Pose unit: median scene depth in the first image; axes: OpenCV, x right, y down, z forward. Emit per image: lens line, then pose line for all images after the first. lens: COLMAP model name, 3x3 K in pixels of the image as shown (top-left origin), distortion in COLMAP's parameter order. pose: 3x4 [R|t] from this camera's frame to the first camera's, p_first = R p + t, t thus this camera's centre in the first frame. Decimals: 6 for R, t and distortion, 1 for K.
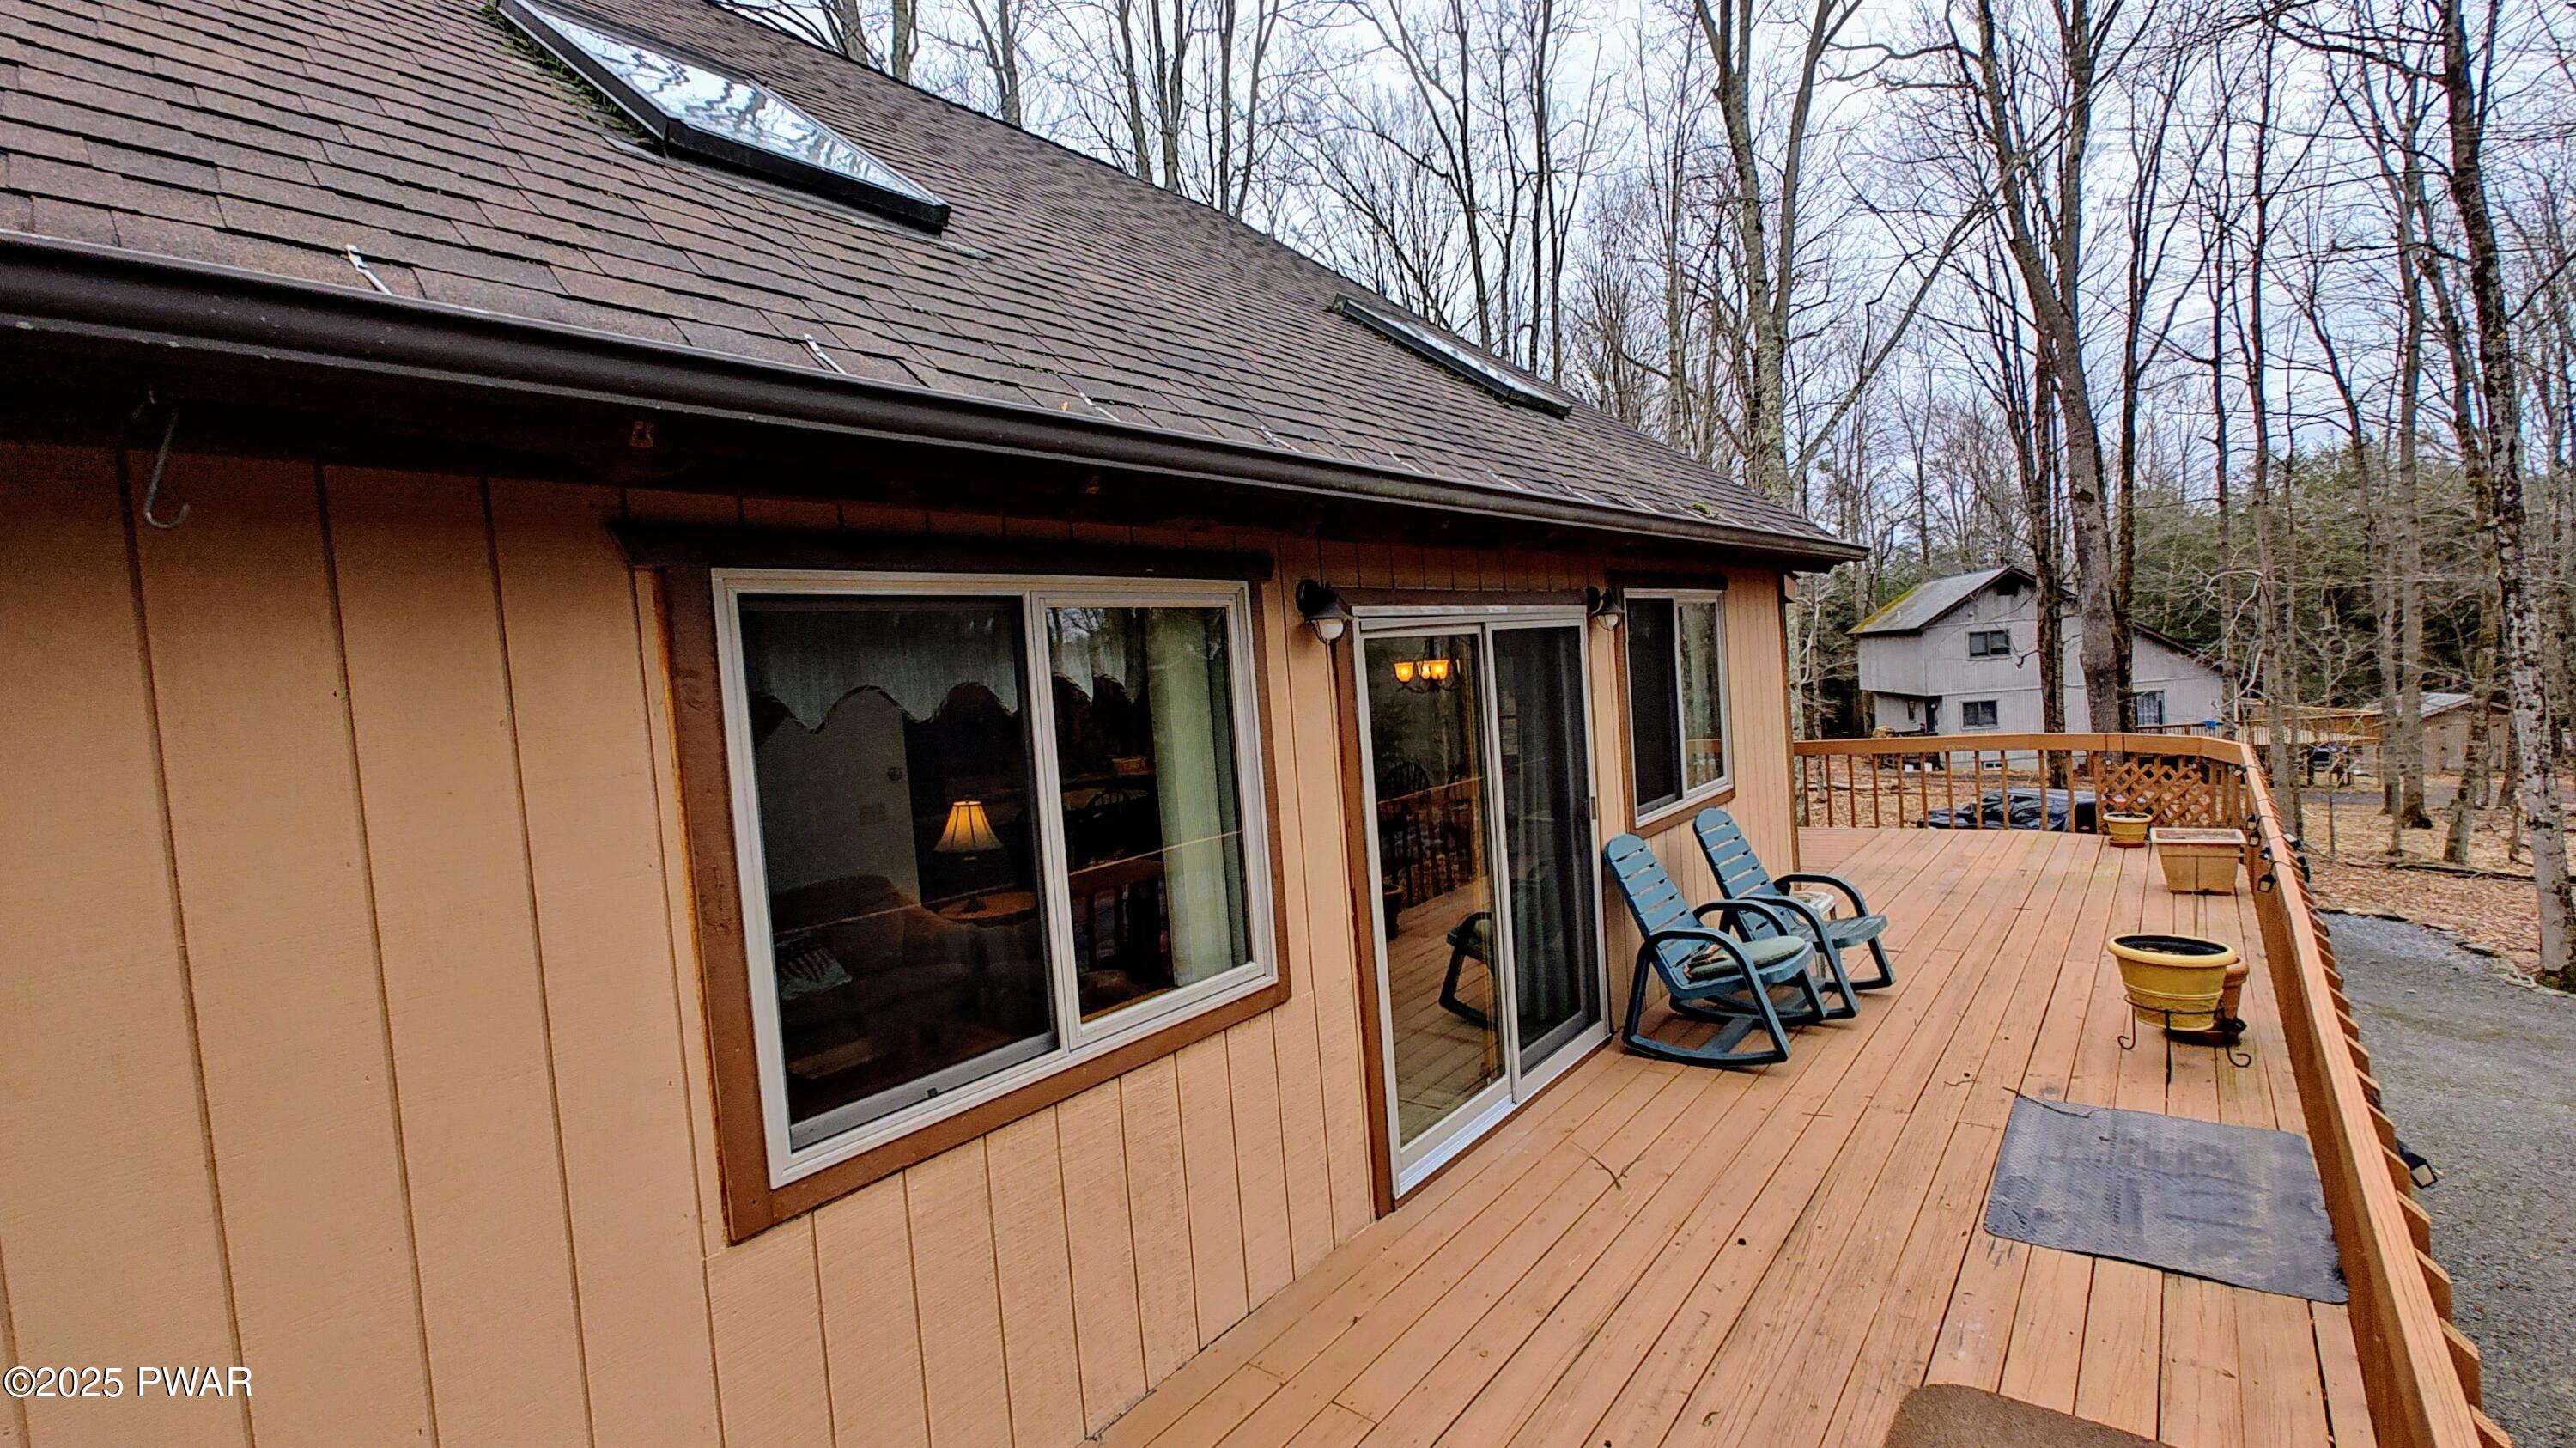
lens RADIAL K [[1056.8, 0, 1286.6], [0, 1056.8, 729.5], [0, 0, 1]] dist [0.007099, -0.002904]
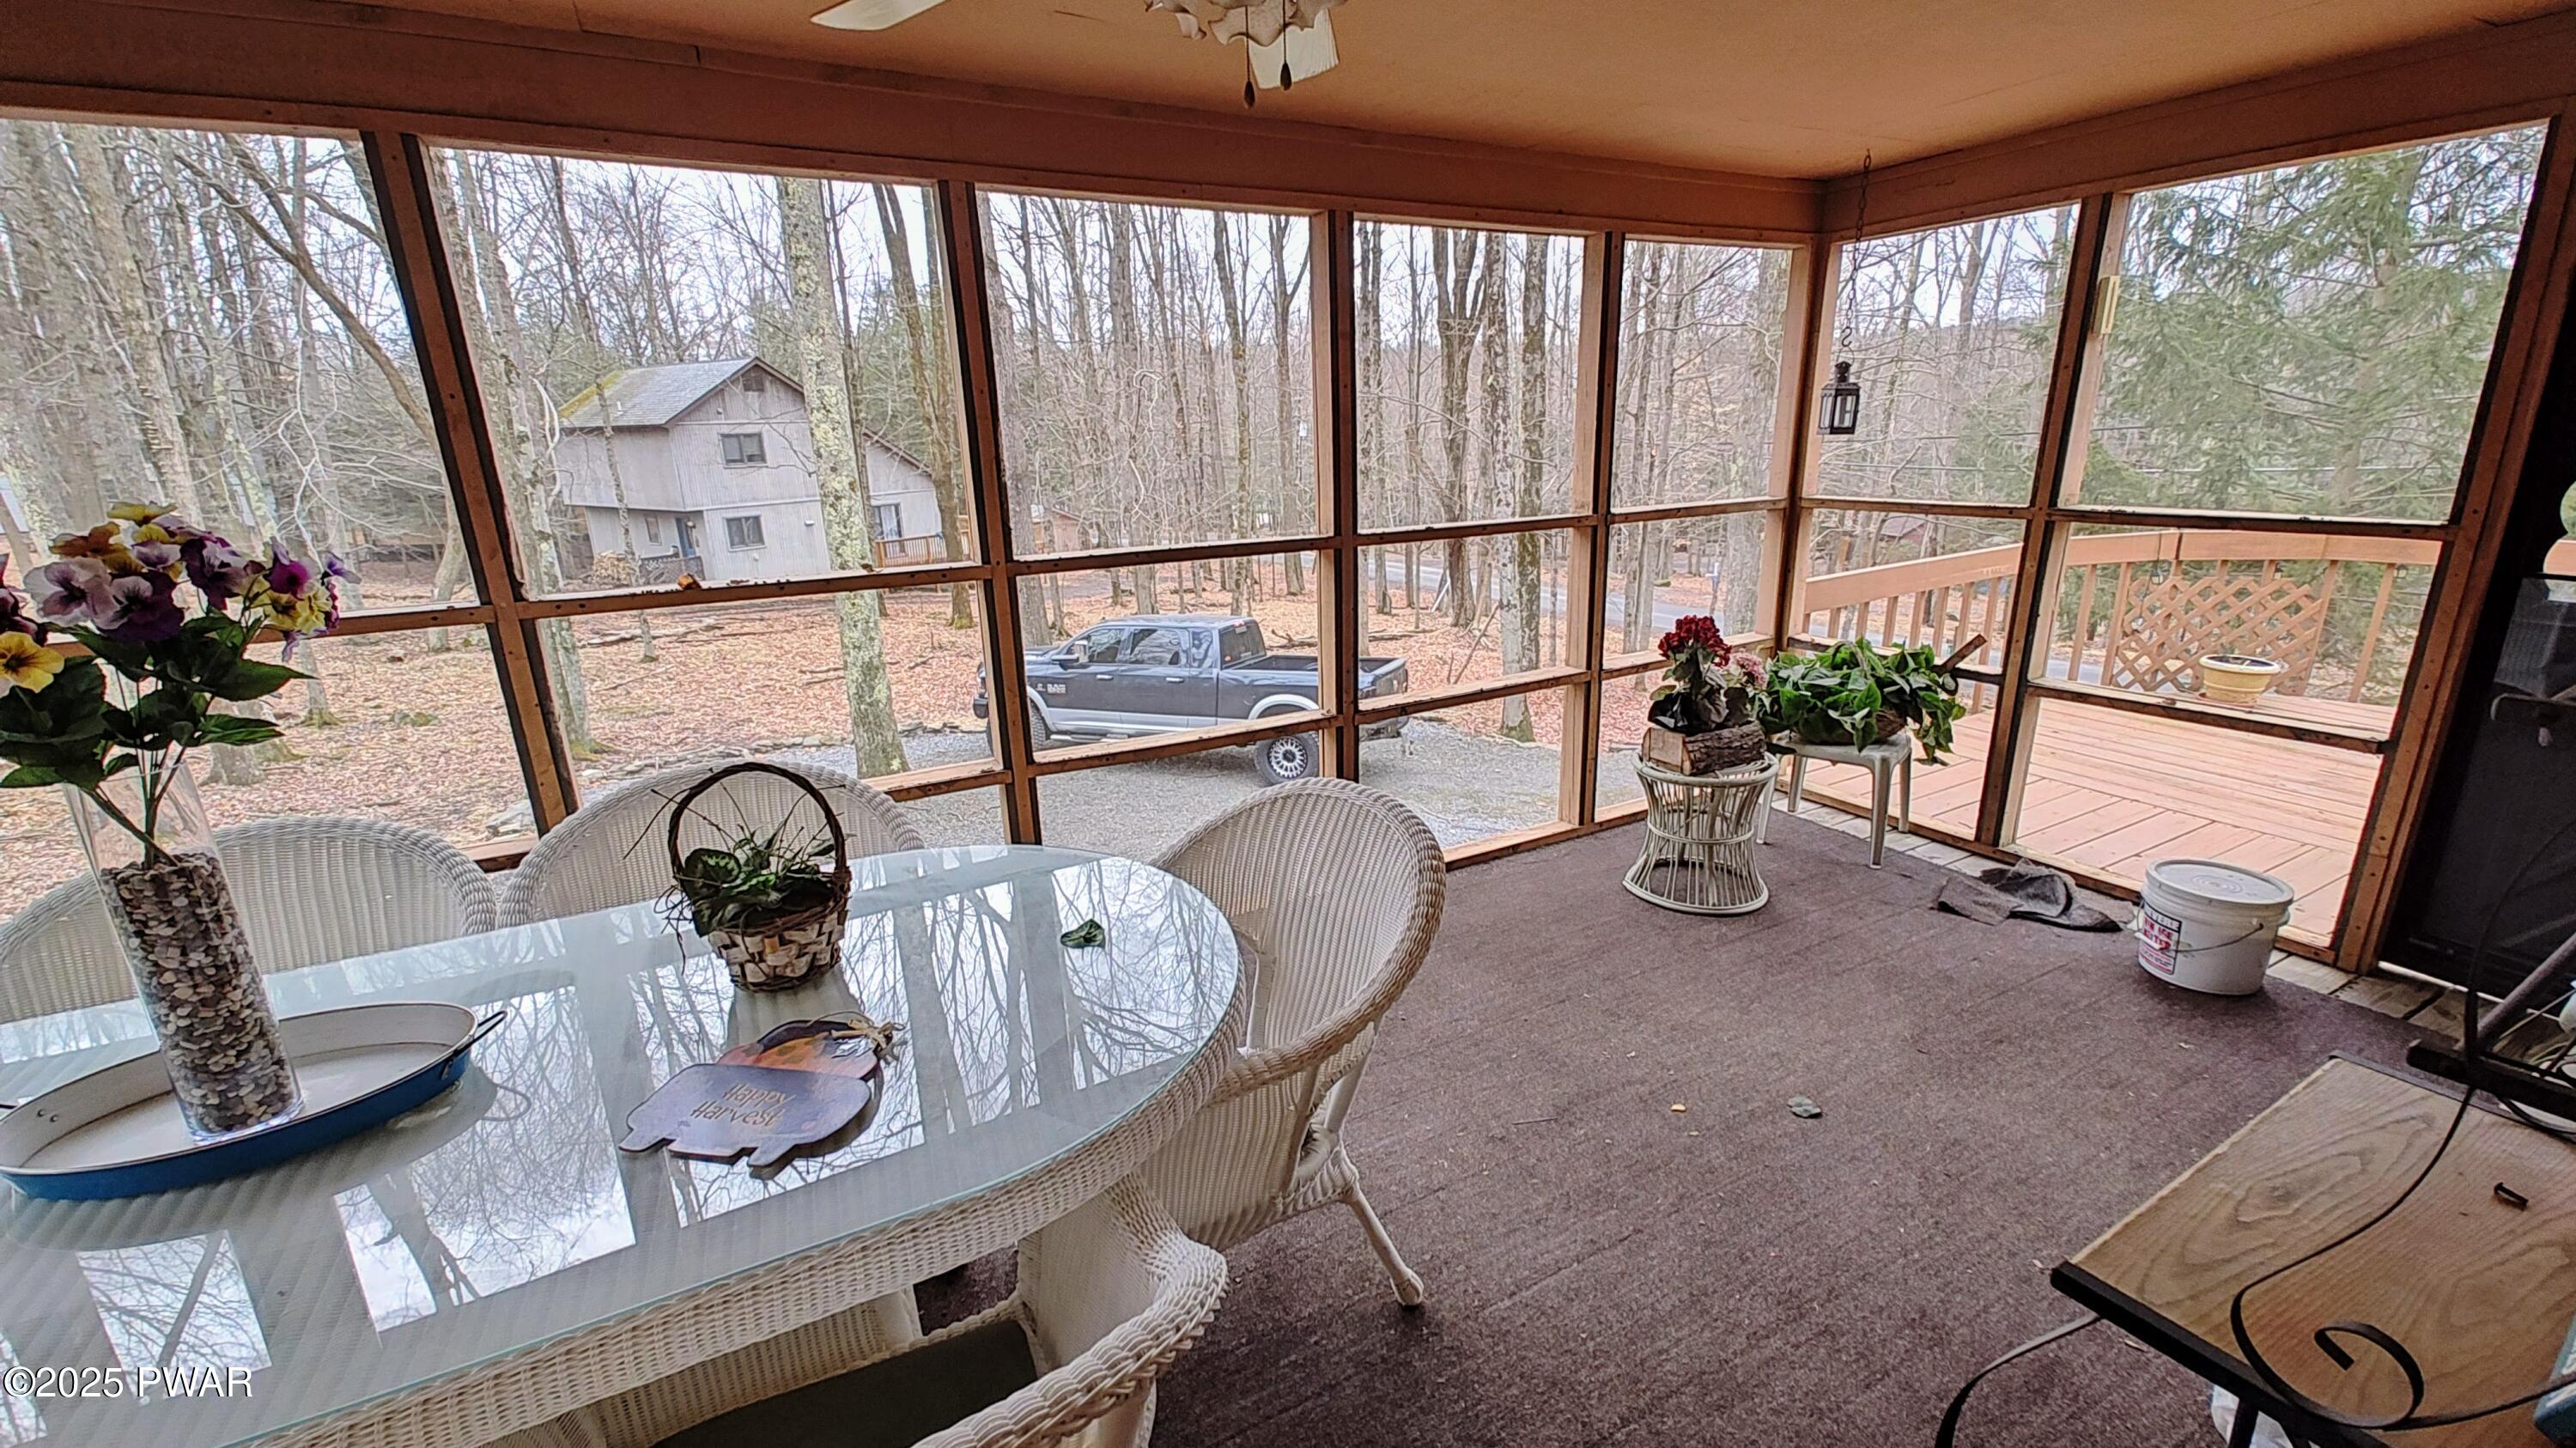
lens RADIAL K [[1056.8, 0, 1284.1], [0, 1056.8, 717.7], [0, 0, 1]] dist [0.007099, -0.002904]
pose [[0.357645, -0.190391, 0.914243, -0.000830], [0.046735, 0.981419, 0.186098, -0.006625], [-0.932687, -0.023830, 0.359898, 0.284314]]
